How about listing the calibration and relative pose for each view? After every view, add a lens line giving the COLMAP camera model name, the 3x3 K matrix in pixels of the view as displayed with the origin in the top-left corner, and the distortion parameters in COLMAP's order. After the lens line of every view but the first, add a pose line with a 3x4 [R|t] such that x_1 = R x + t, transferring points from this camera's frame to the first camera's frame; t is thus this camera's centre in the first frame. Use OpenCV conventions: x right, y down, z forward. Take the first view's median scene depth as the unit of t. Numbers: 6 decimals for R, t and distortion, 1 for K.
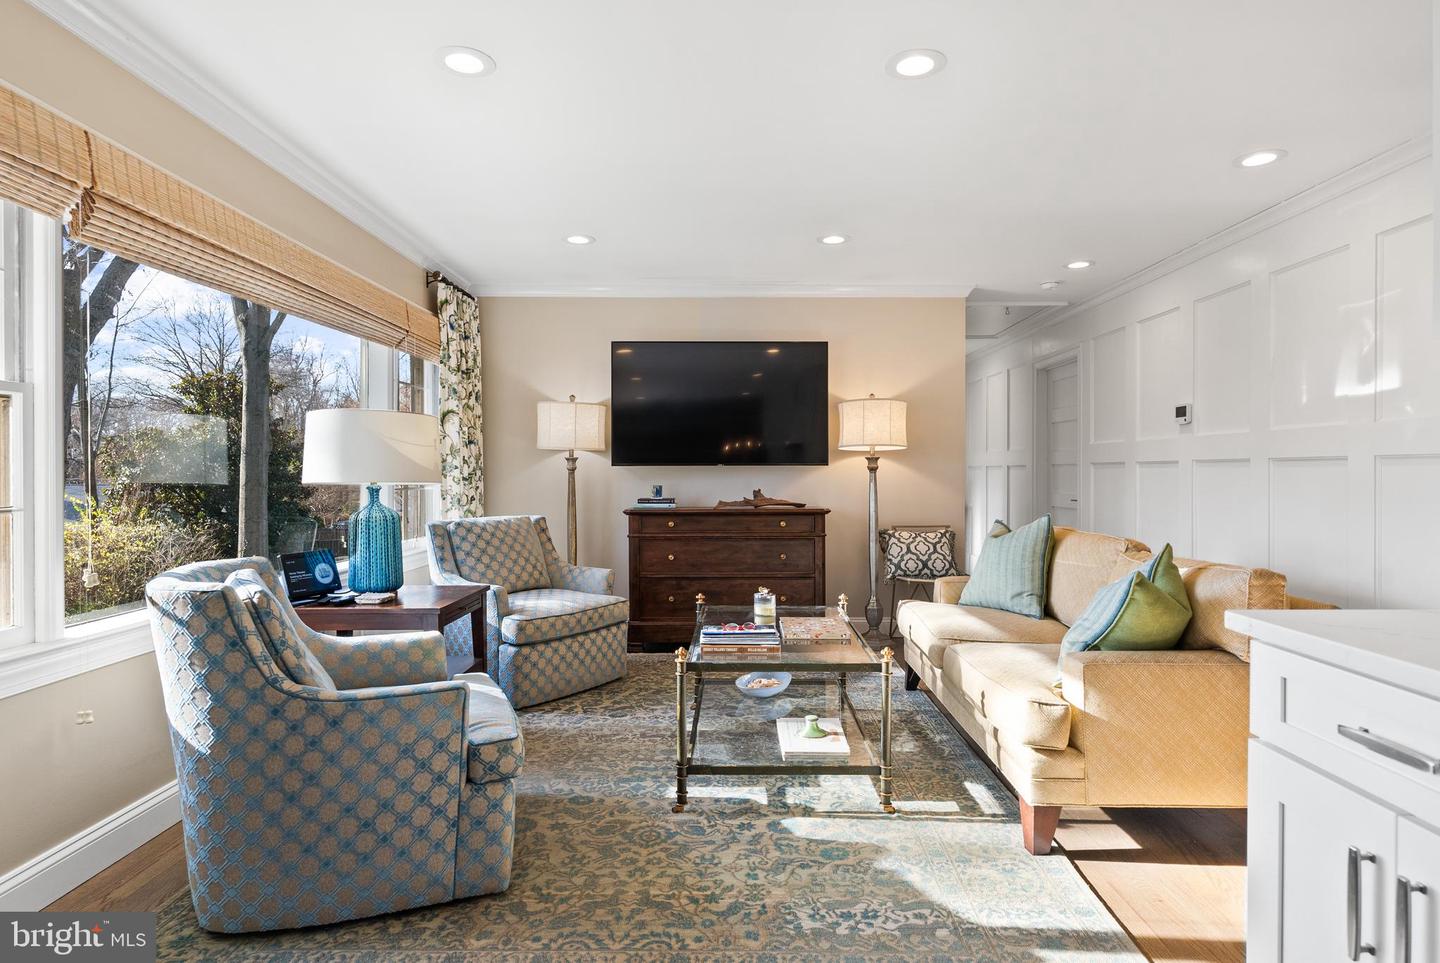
lens RADIAL K [[804.3, 0, 724.0], [0, 804.3, 478.7], [0, 0, 1]] dist [-0.003902, 0.001481]
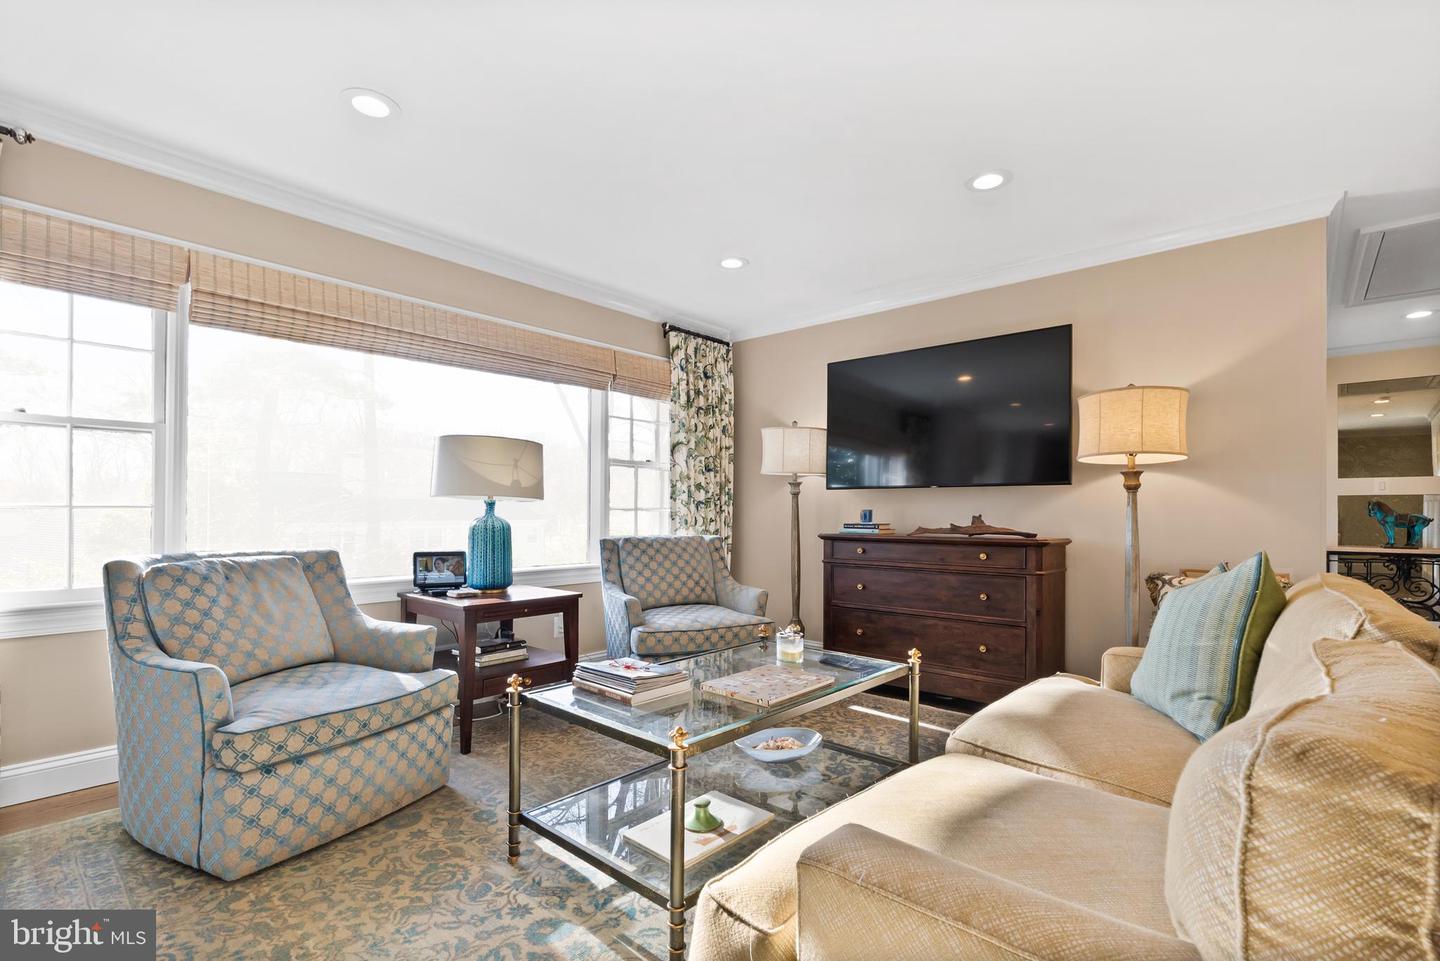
lens RADIAL K [[659.8, 0, 720.7], [0, 659.8, 514.0], [0, 0, 1]] dist [-0.003647, -0.000174]
pose [[0.749372, 0.007233, -0.662109, 0.422757], [-0.011492, 0.999932, -0.002083, 0.024028], [0.662049, 0.009170, 0.749404, 0.439424]]
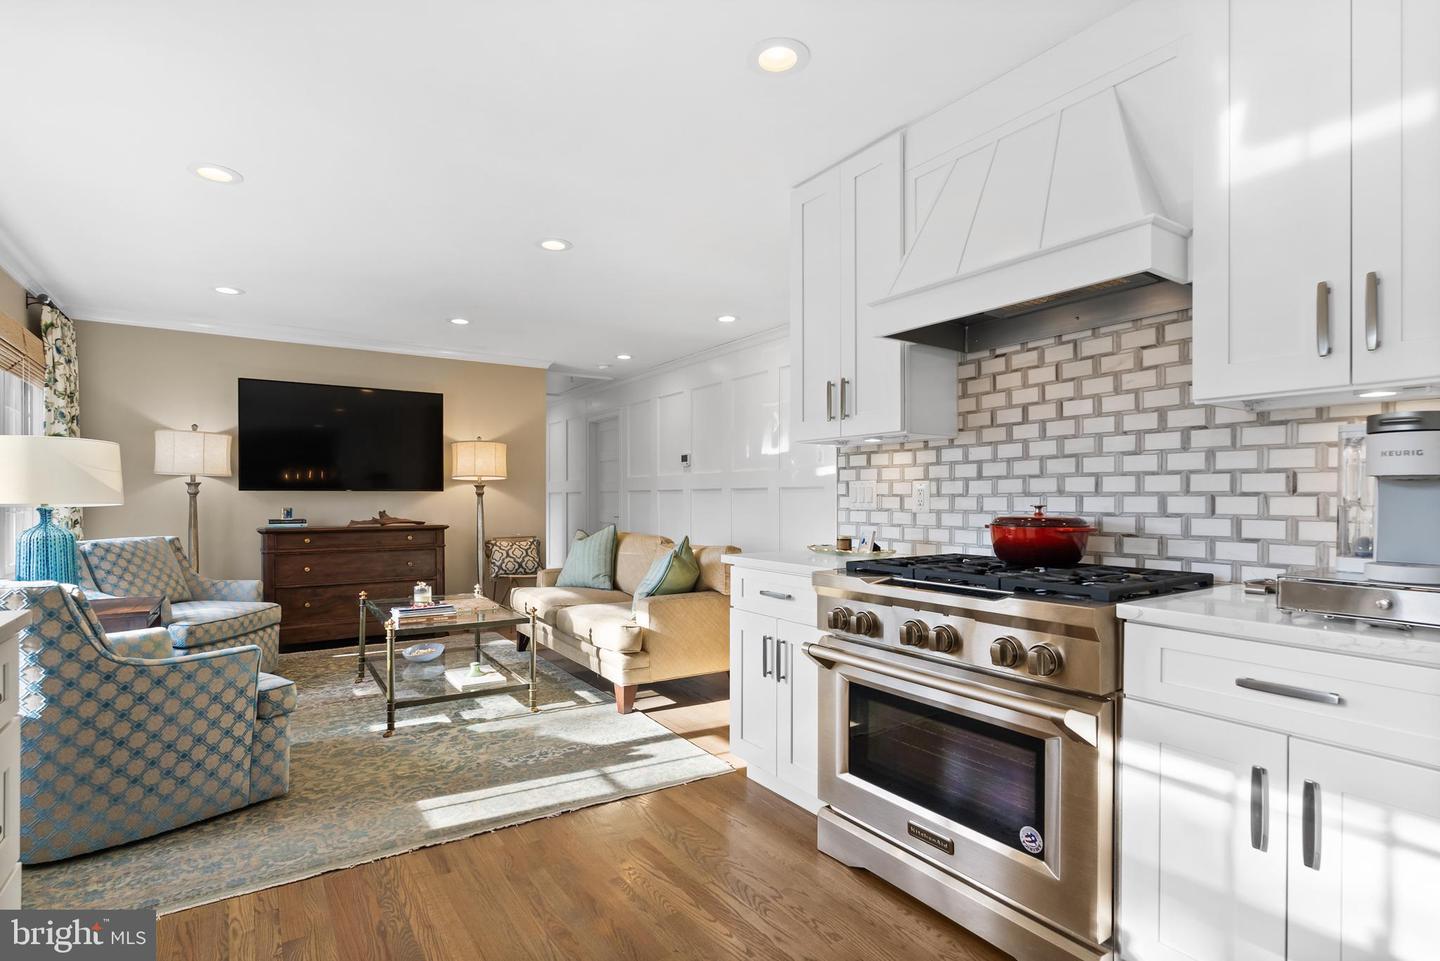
lens RADIAL K [[718.9, 0, 719.8], [0, 718.9, 501.0], [0, 0, 1]] dist [0.001491, 0.000280]
pose [[0.832421, -0.001571, 0.554141, -0.195278], [0.004075, 0.999986, -0.003285, 0.006490], [-0.554129, 0.004992, 0.832416, -0.267708]]
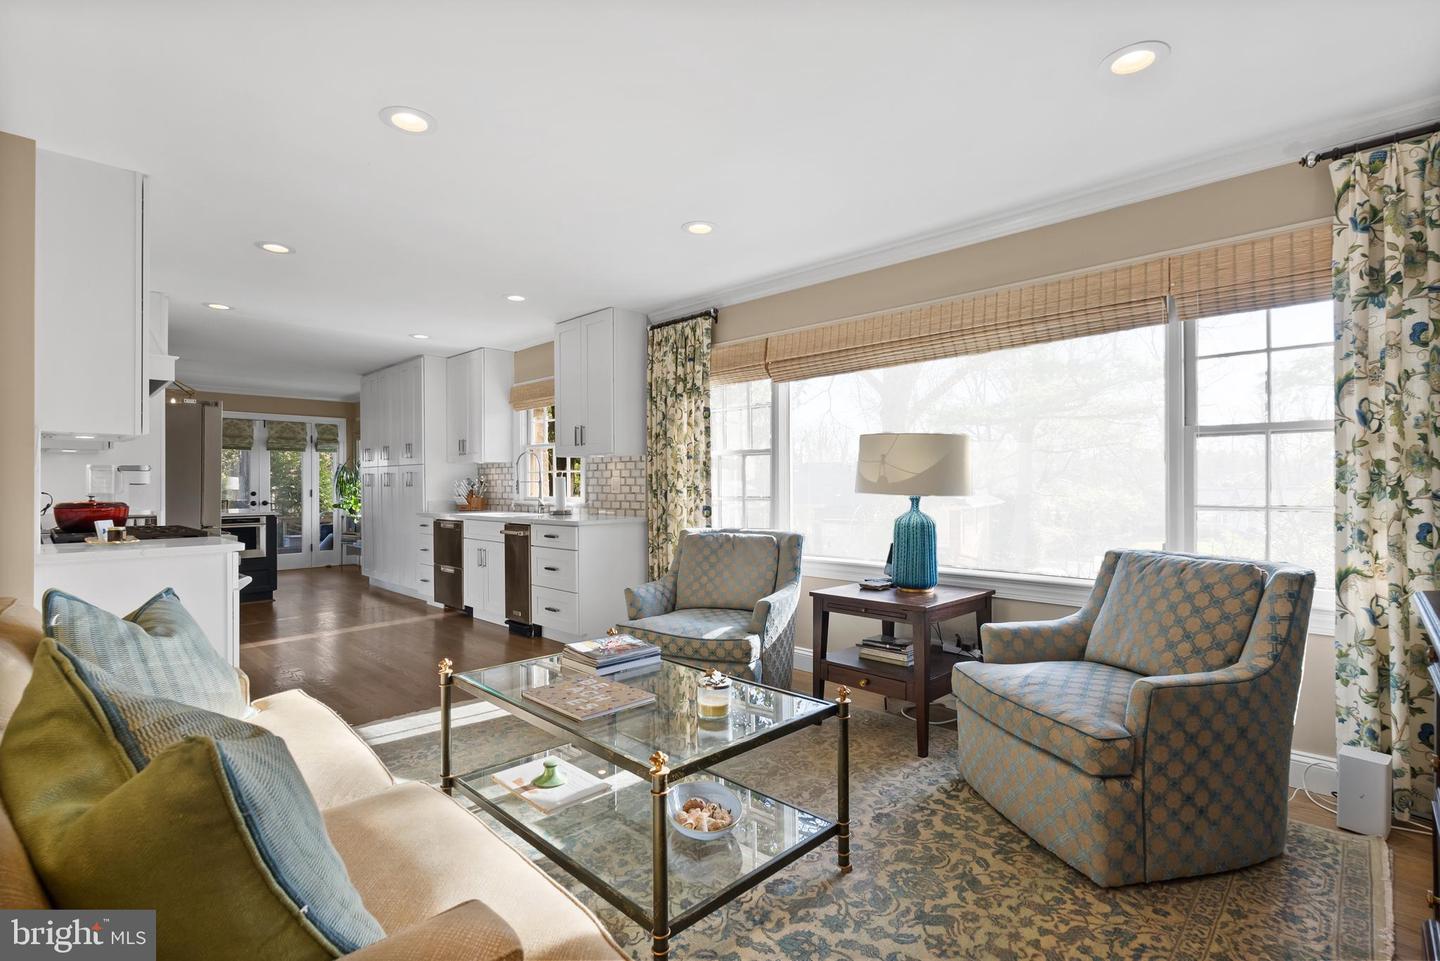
lens RADIAL K [[675.5, 0, 720.9], [0, 675.5, 484.6], [0, 0, 1]] dist [-0.001676, 0.000022]
pose [[-0.699273, 0.004092, -0.714843, 0.408189], [-0.001377, 0.999974, 0.007071, -0.012608], [0.714854, 0.005928, -0.699249, 1.323527]]
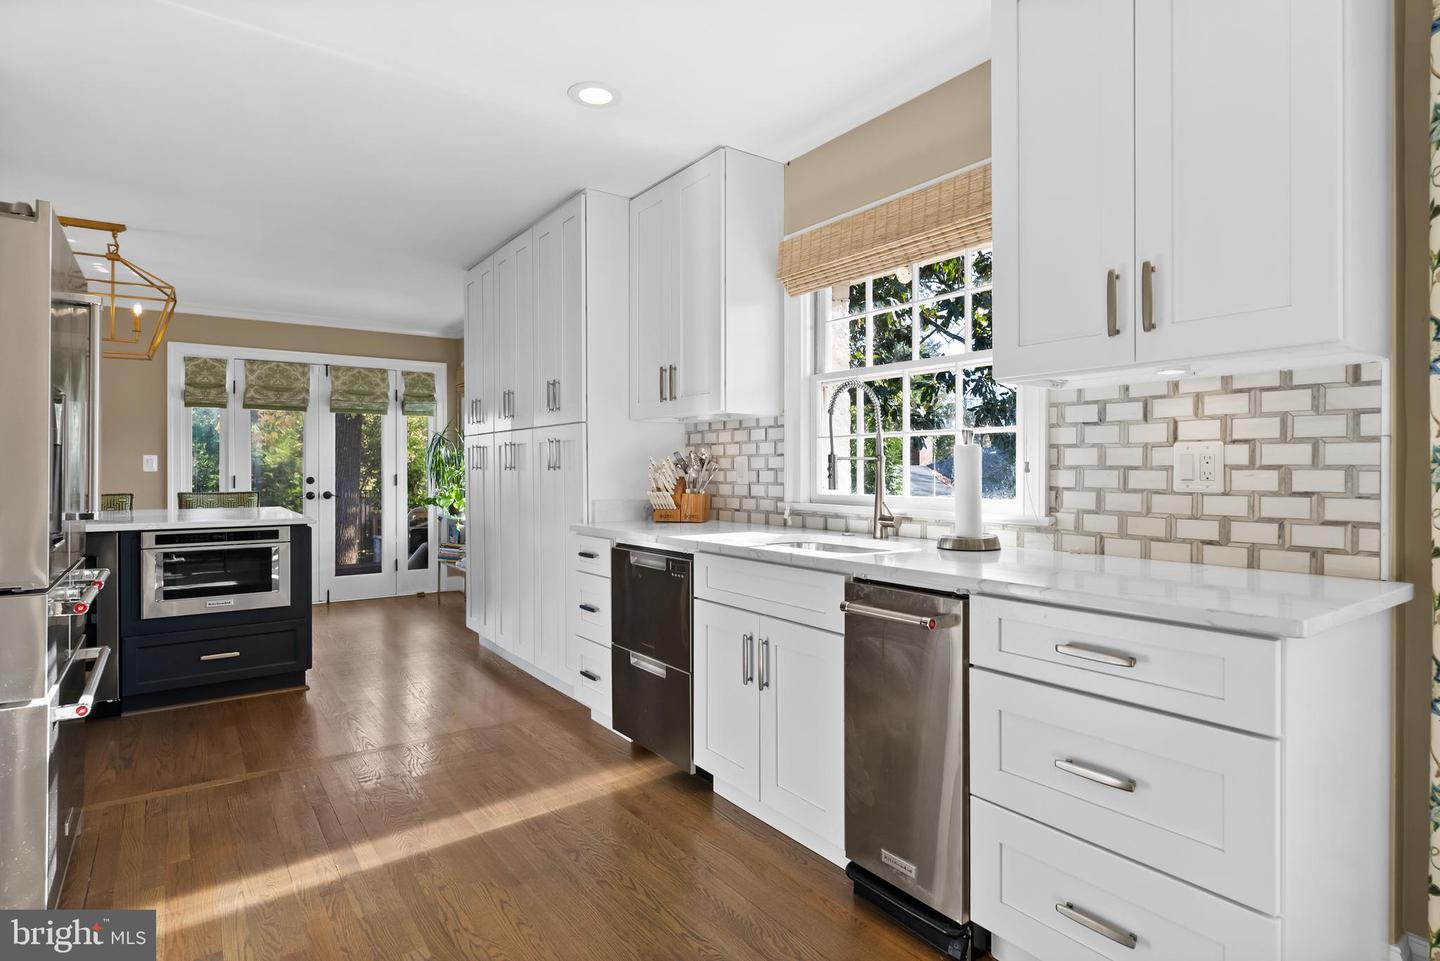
lens RADIAL K [[760.7, 0, 724.3], [0, 760.7, 472.1], [0, 0, 1]] dist [-0.000239, 0.000758]
pose [[-0.811949, 0.003907, -0.583715, 0.095658], [-0.003422, 0.999929, 0.011454, -0.002370], [0.583718, 0.011298, -0.811878, 0.390279]]
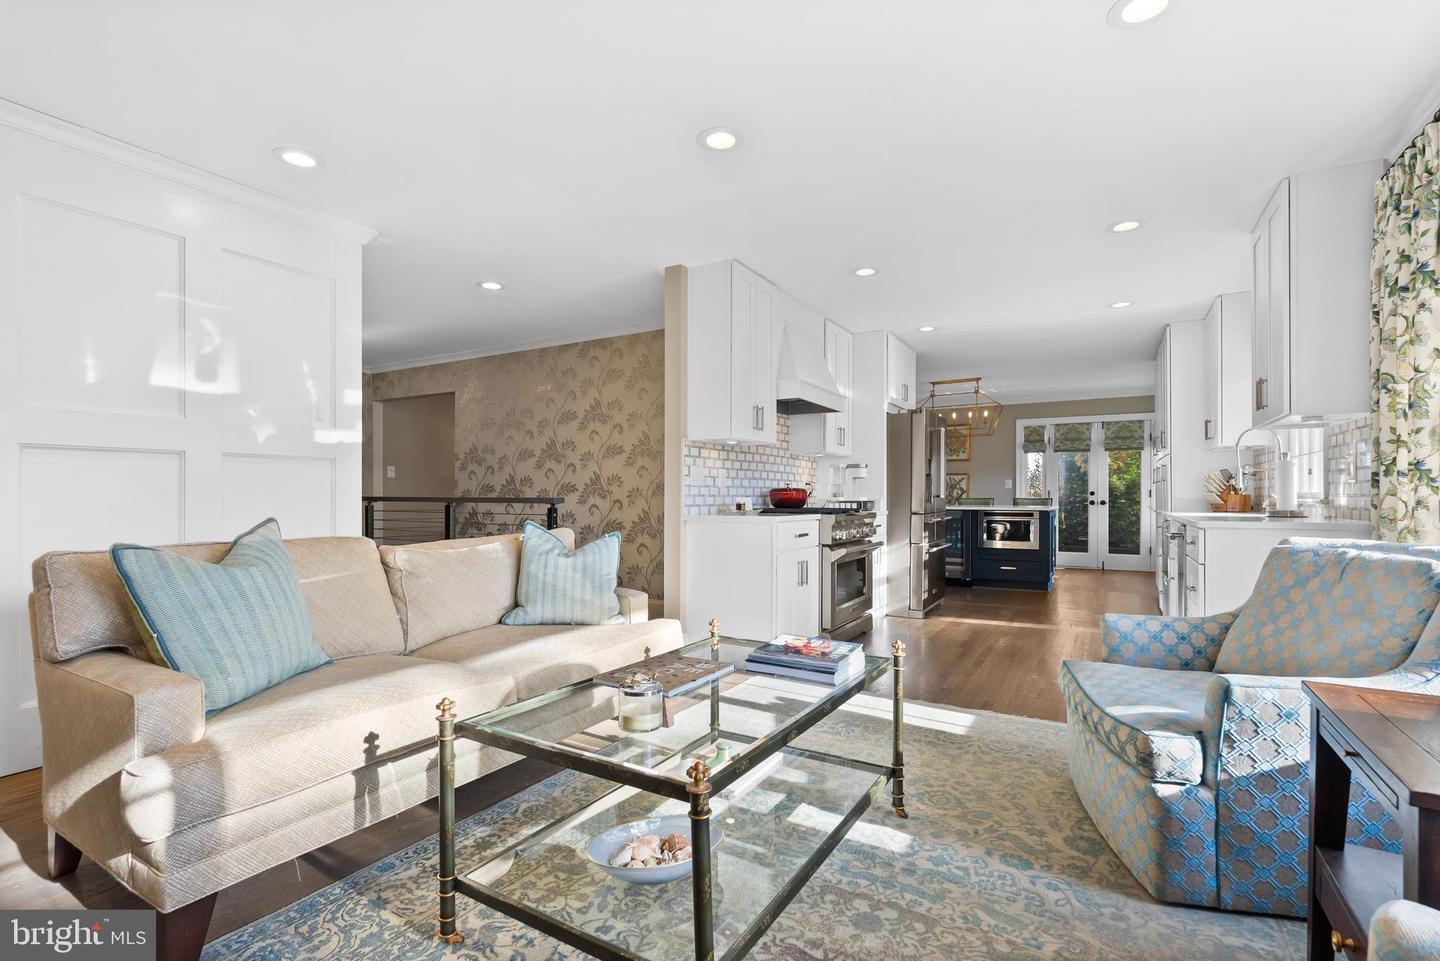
lens RADIAL K [[663.9, 0, 721.5], [0, 663.9, 494.8], [0, 0, 1]] dist [-0.000055, 0.000077]
pose [[-0.865999, 0.001288, 0.500044, -0.190624], [0.005038, 0.999968, 0.006150, 0.022698], [-0.500020, 0.007845, -0.865978, 1.282877]]
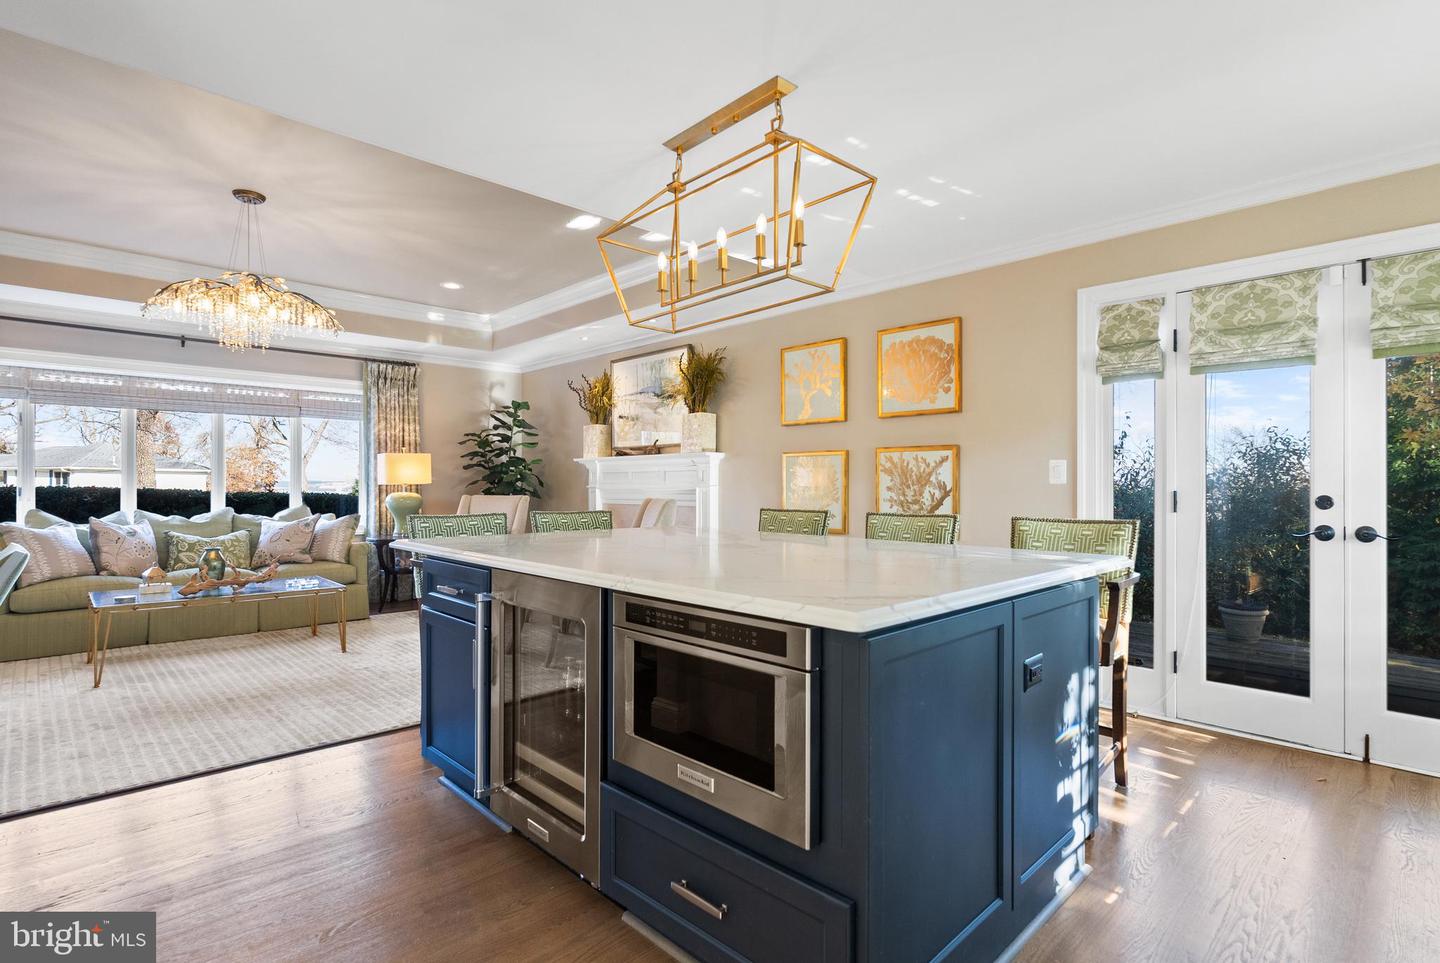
lens RADIAL K [[711.9, 0, 720.0], [0, 711.9, 481.5], [0, 0, 1]] dist [-0.001267, -0.000739]
pose [[-0.699116, 0.004028, 0.714997, -0.247046], [0.005428, 0.999985, -0.000326, 0.012839], [-0.714988, 0.003653, -0.699127, -0.519920]]
